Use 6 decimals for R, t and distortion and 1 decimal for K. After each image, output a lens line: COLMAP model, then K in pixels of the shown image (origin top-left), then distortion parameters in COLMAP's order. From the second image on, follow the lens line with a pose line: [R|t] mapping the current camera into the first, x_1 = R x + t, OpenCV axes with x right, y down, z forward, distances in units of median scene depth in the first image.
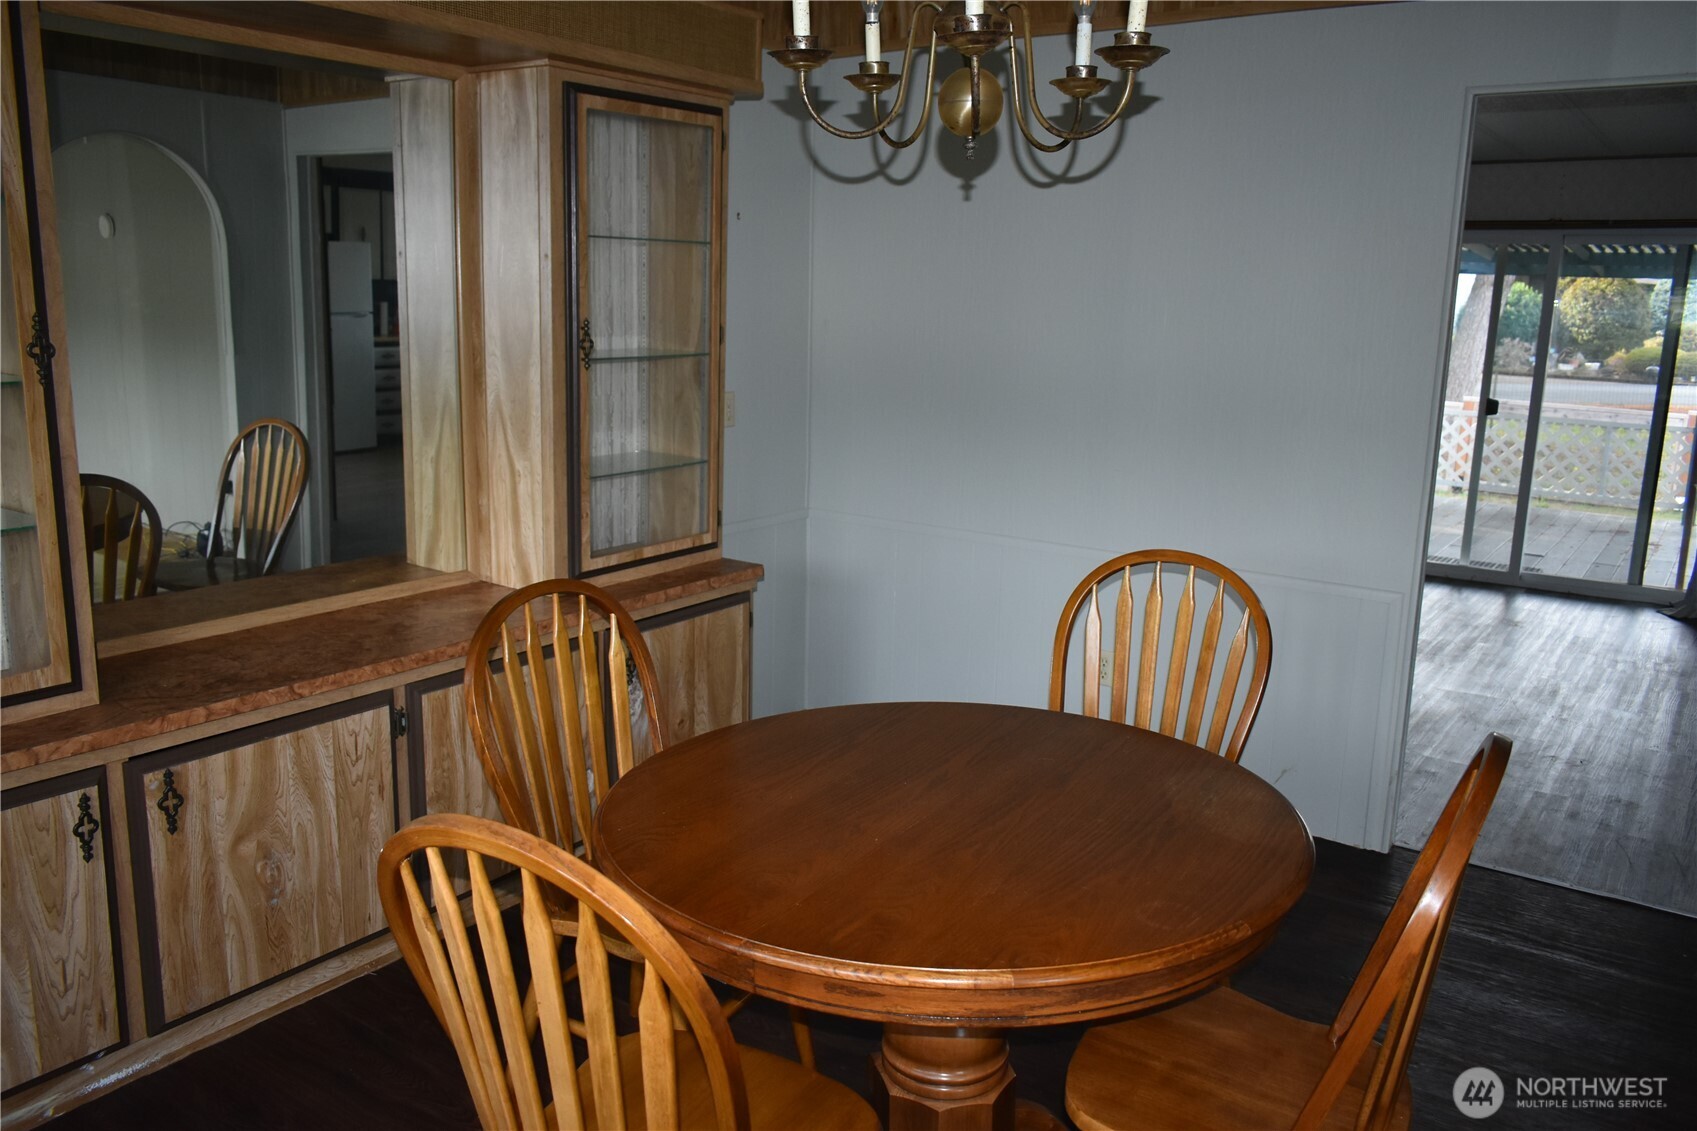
lens RADIAL K [[1302.5, 0, 848.5], [0, 1302.5, 565.5], [0, 0, 1]] dist [-0.021347, 0.001344]
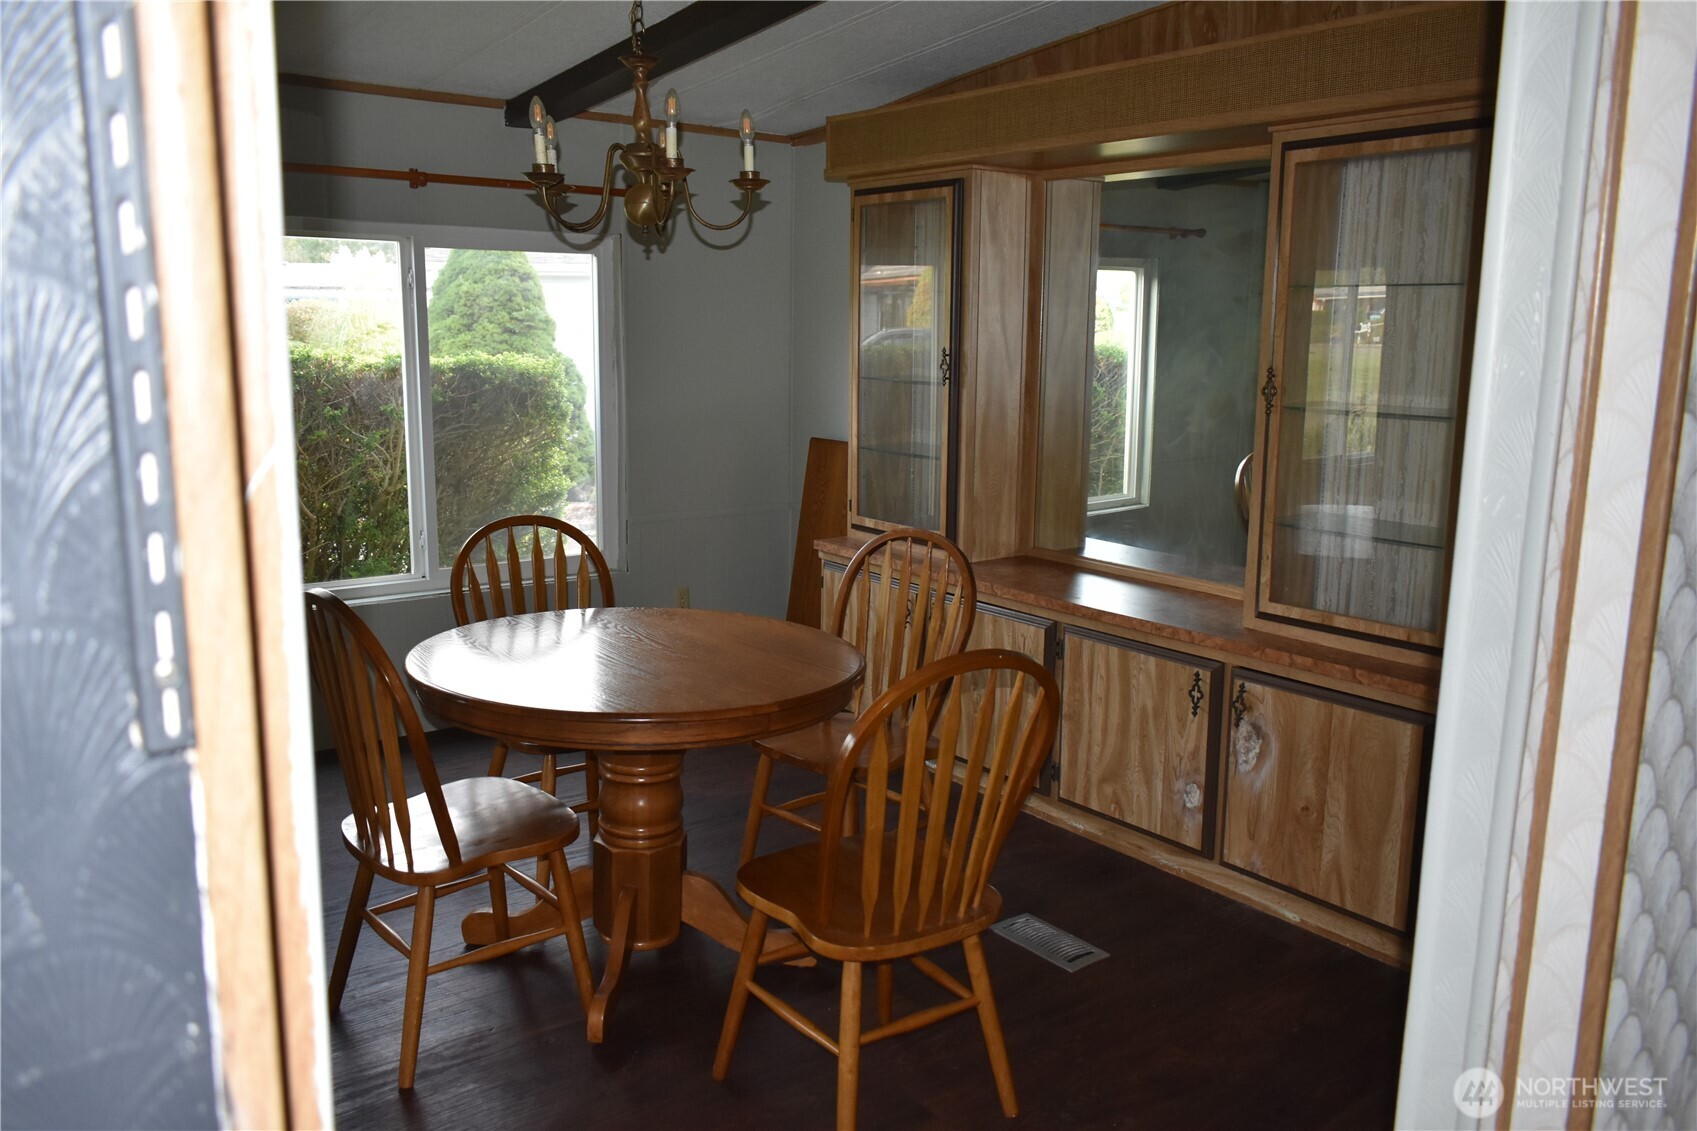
lens RADIAL K [[1302.5, 0, 848.5], [0, 1302.5, 565.5], [0, 0, 1]] dist [-0.021347, 0.001344]
pose [[-0.290127, 0.149322, -0.945267, 0.828307], [-0.221920, 0.950329, 0.218235, -0.175407], [0.930902, 0.273090, -0.242578, 0.906912]]
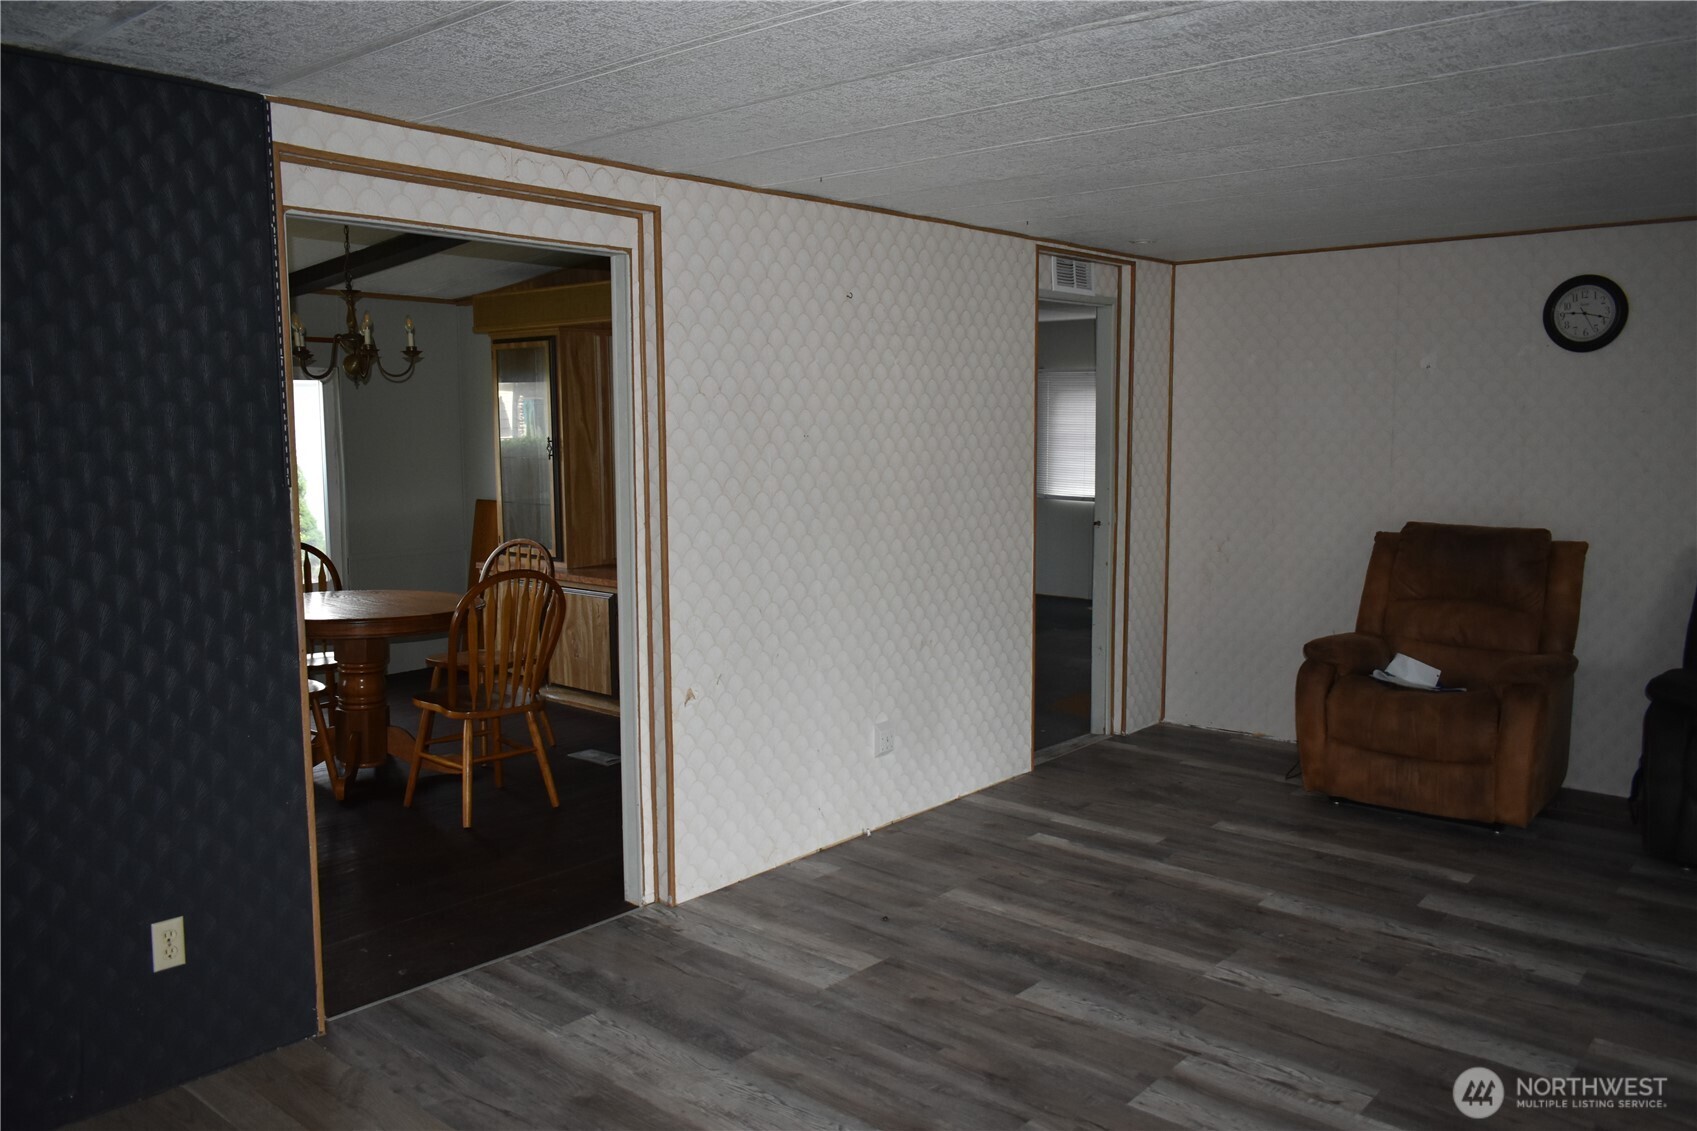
lens RADIAL K [[1302.5, 0, 848.5], [0, 1302.5, 565.5], [0, 0, 1]] dist [-0.021347, 0.001344]
pose [[-0.088069, 0.088278, -0.992195, 1.602046], [-0.209027, 0.972250, 0.105057, -0.239221], [0.973936, 0.216648, -0.067173, 1.276080]]
